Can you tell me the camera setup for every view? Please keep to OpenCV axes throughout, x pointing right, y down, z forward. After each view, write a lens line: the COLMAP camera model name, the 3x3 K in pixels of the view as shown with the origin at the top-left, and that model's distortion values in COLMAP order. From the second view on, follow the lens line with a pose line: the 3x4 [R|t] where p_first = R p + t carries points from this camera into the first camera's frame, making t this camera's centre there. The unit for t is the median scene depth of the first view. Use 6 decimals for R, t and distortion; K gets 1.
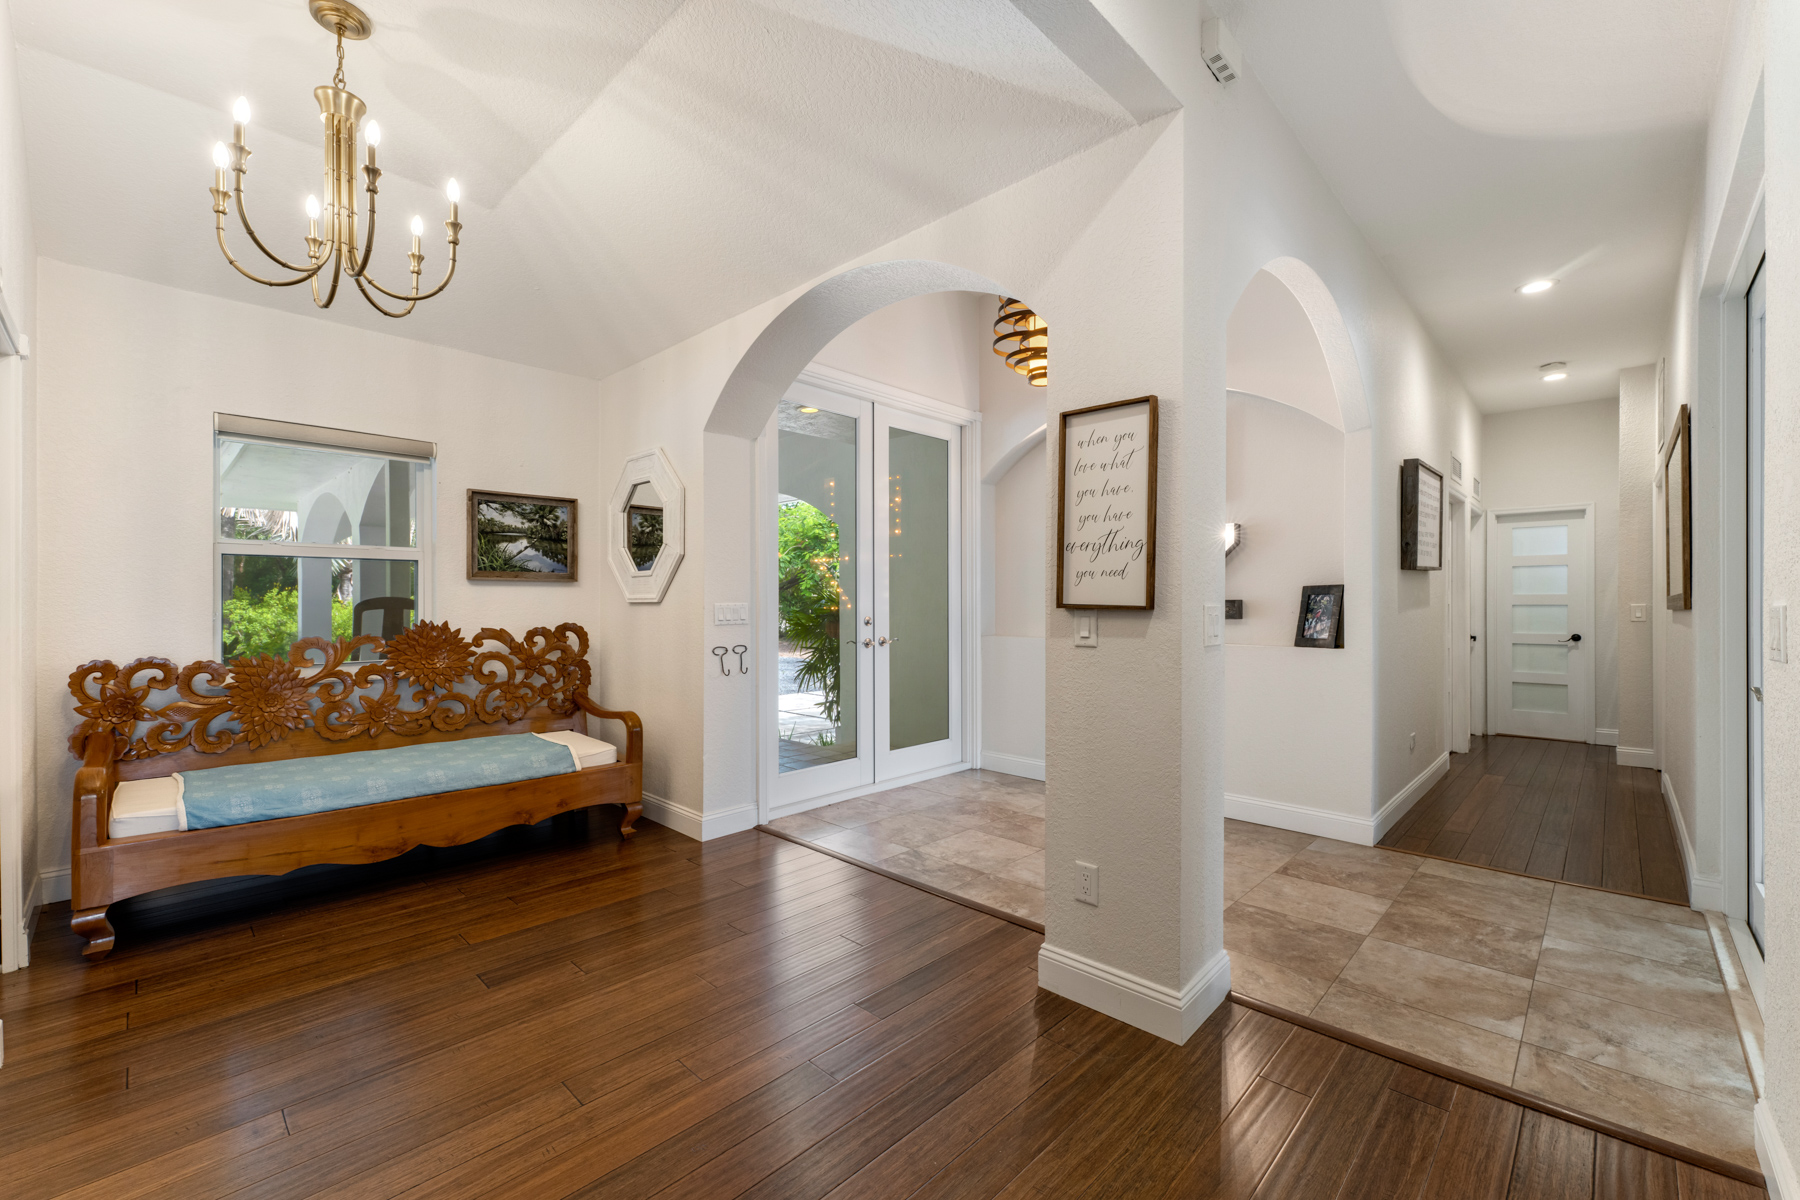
lens RADIAL K [[733.8, 0, 883.2], [0, 733.8, 605.6], [0, 0, 1]] dist [-0.003320, 0.001737]
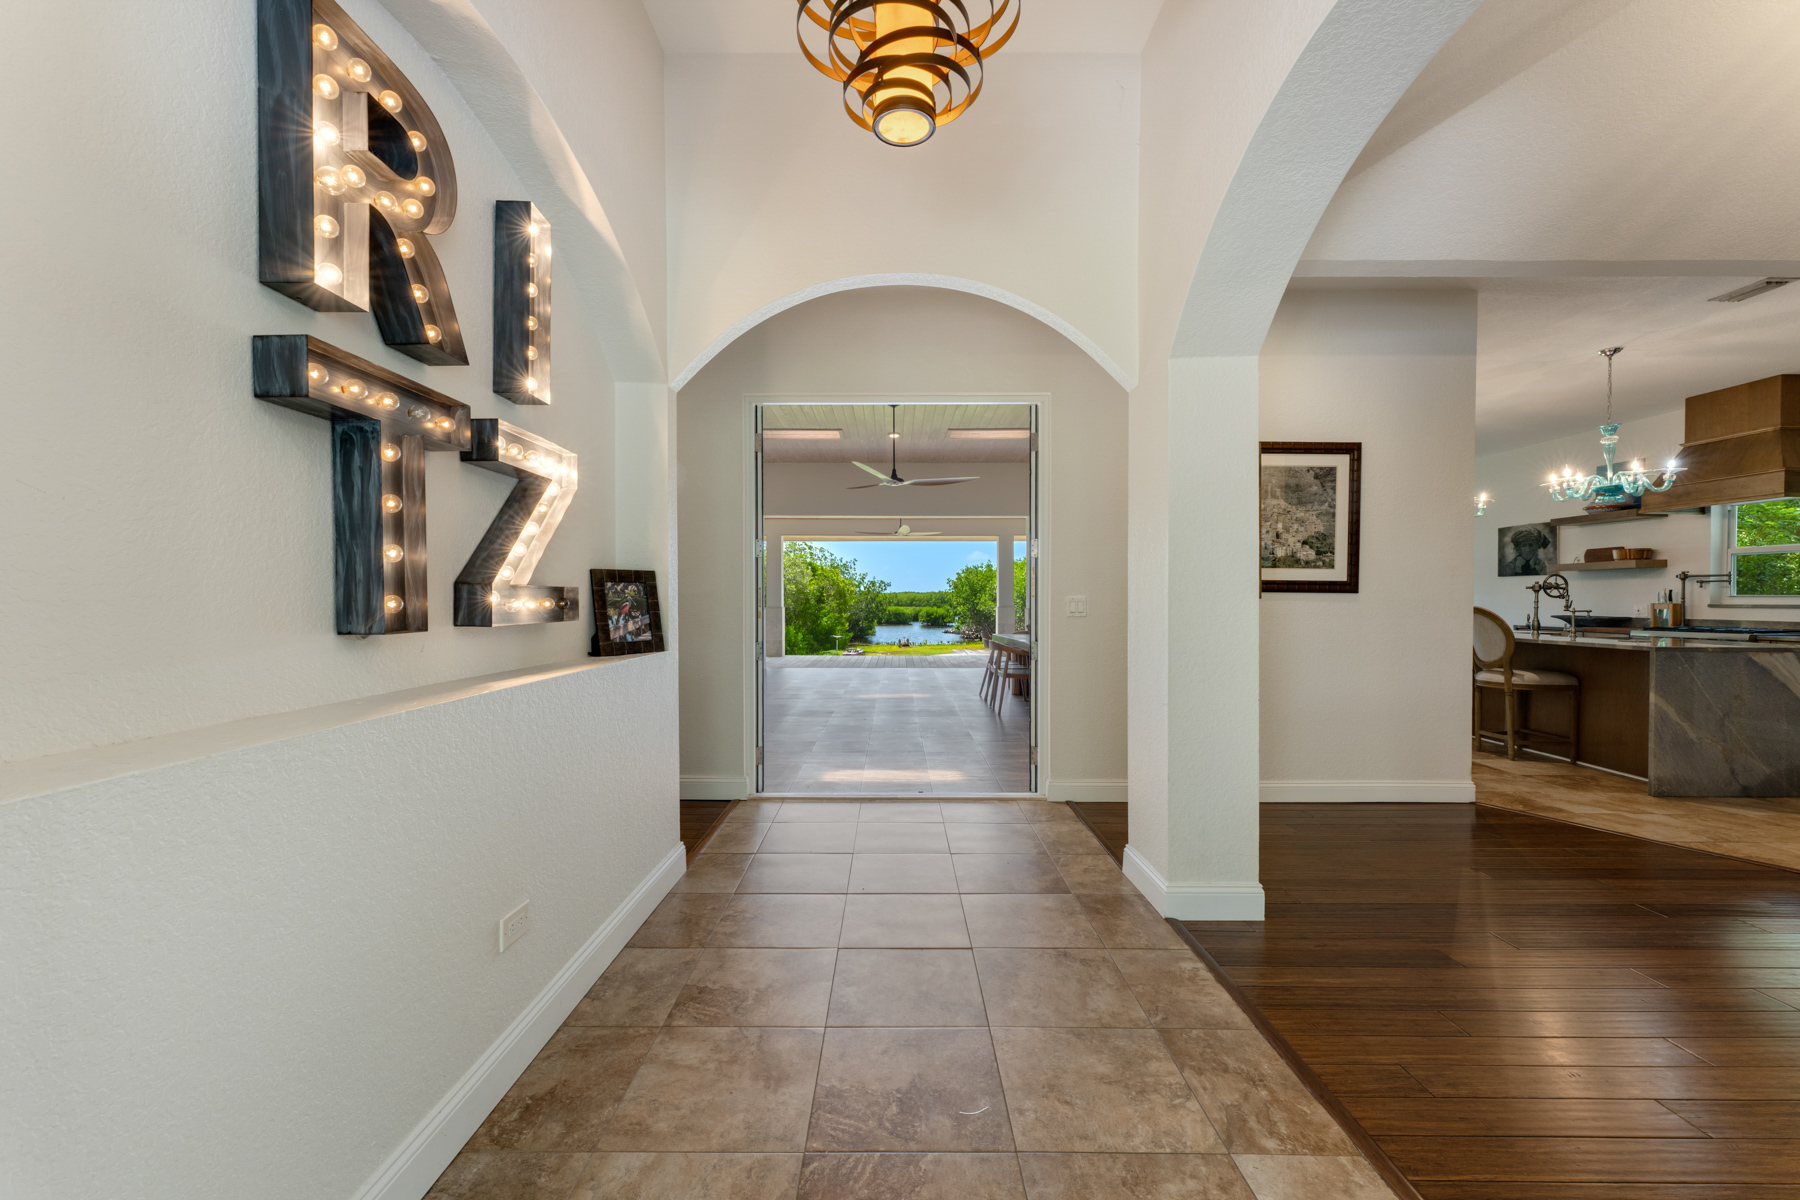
lens RADIAL K [[733.8, 0, 880.7], [0, 733.8, 605.7], [0, 0, 1]] dist [-0.003320, 0.001737]
pose [[-0.700732, -0.008712, 0.713372, -0.141355], [-0.000706, 0.999933, 0.011519, 0.000698], [-0.713425, 0.007568, -0.700691, 1.661739]]
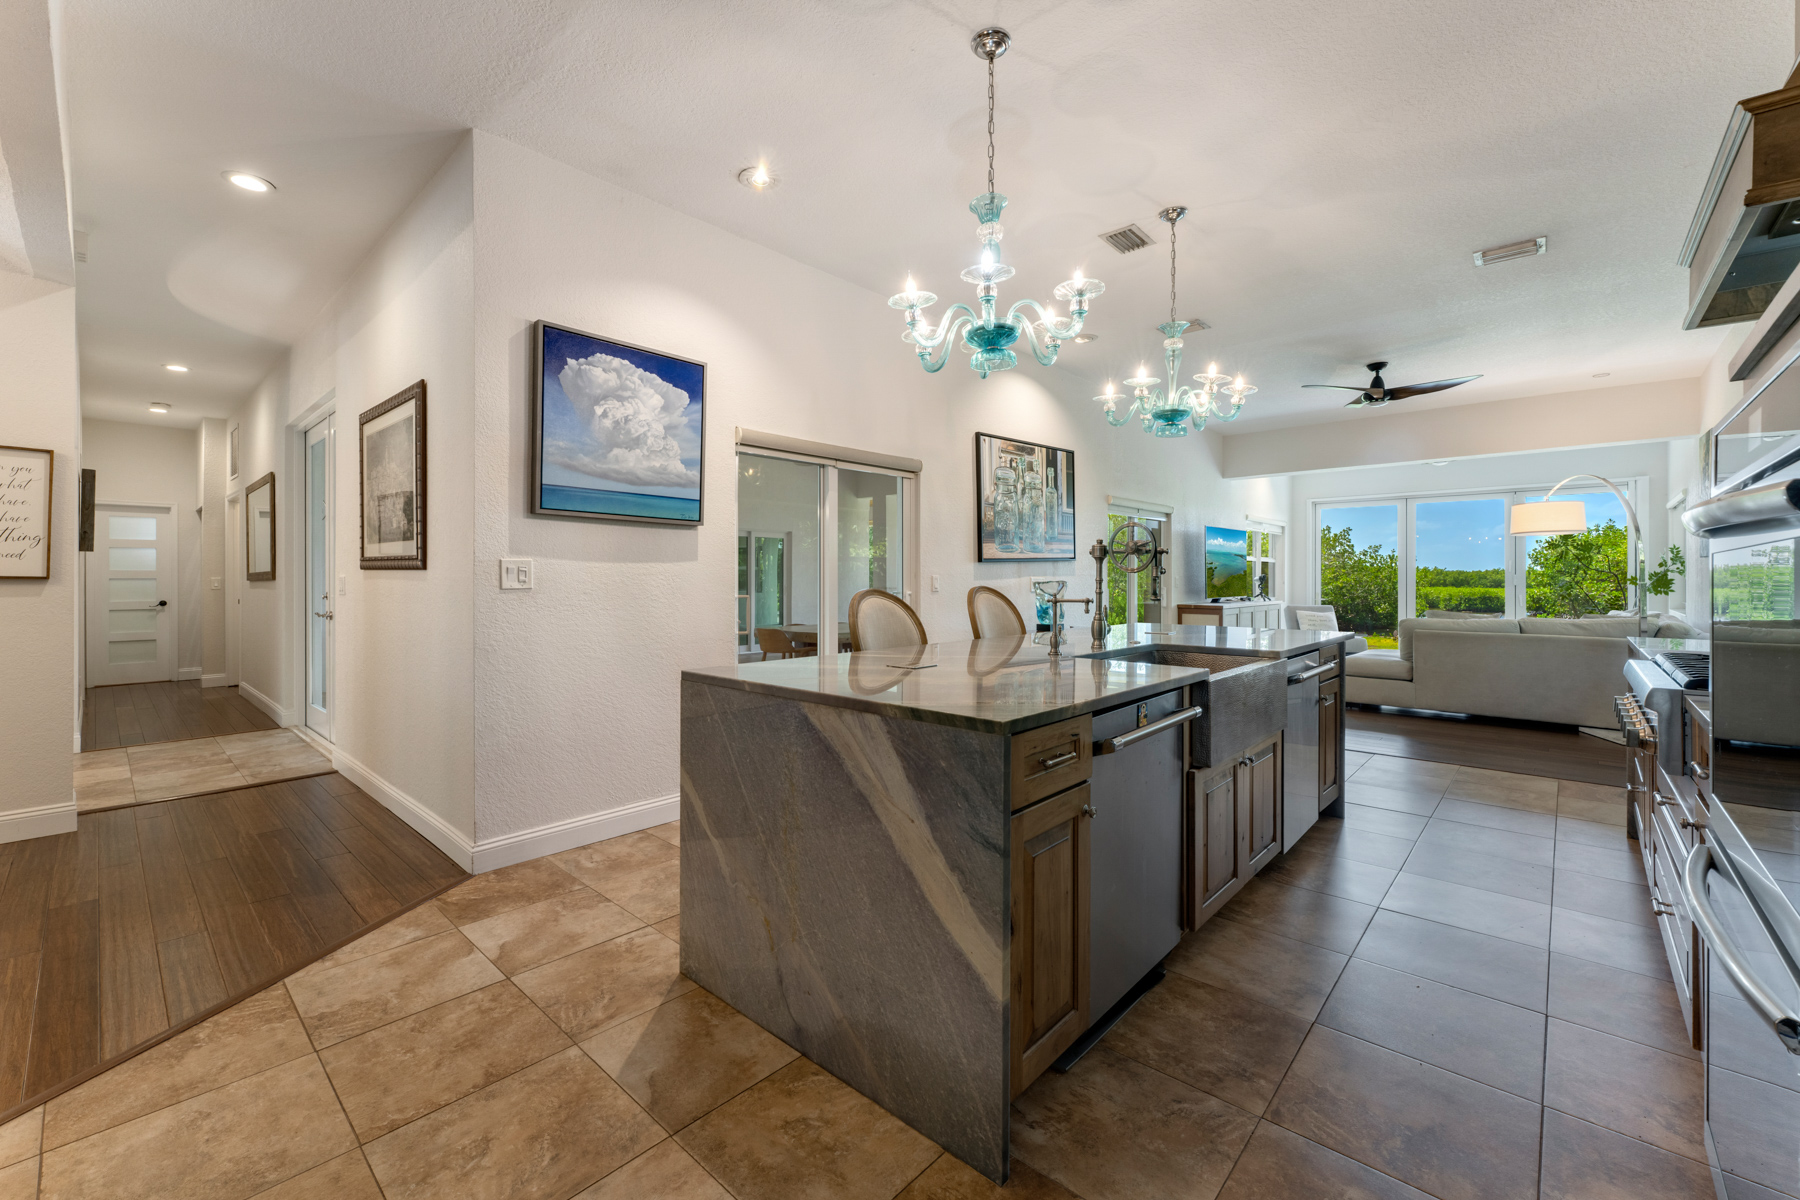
lens RADIAL K [[733.8, 0, 882.4], [0, 733.8, 580.0], [0, 0, 1]] dist [-0.003320, 0.001737]
pose [[-0.031631, -0.002317, 0.999497, -0.882704], [0.003891, 0.999989, 0.002441, 0.007595], [-0.999492, 0.003967, -0.031621, -0.541627]]
